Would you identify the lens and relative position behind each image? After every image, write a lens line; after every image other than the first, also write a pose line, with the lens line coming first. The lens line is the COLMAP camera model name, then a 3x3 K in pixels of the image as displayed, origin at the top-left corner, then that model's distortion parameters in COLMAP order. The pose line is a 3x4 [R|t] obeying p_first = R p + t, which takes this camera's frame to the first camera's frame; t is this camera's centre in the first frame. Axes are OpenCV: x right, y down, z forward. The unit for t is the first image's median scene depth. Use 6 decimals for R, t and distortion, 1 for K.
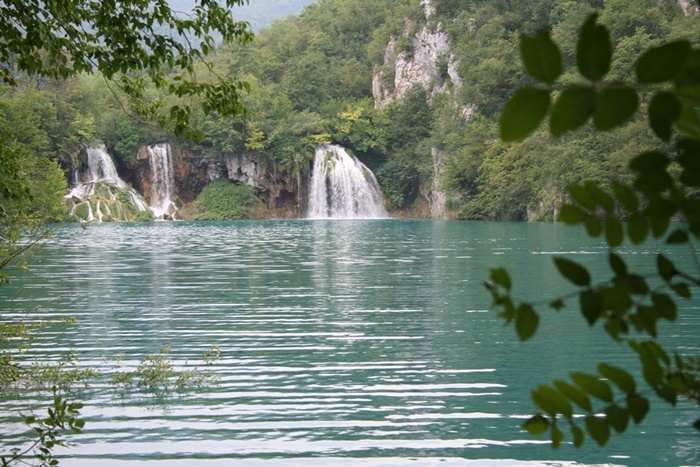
lens RADIAL K [[1824.5, 0, 349.9], [0, 1824.5, 233.8], [0, 0, 1]] dist [0.126519, 0.000000]
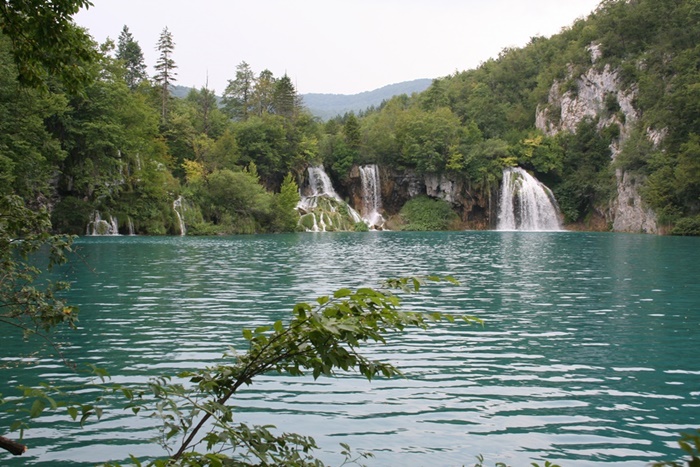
lens RADIAL K [[928.4, 0, 349.3], [0, 928.4, 233.3], [0, 0, 1]] dist [0.016097, 0.000000]
pose [[0.998471, 0.013818, -0.053519, -0.084693], [-0.013676, 0.999902, 0.003011, -0.006807], [0.053555, -0.002274, 0.998562, 0.406025]]
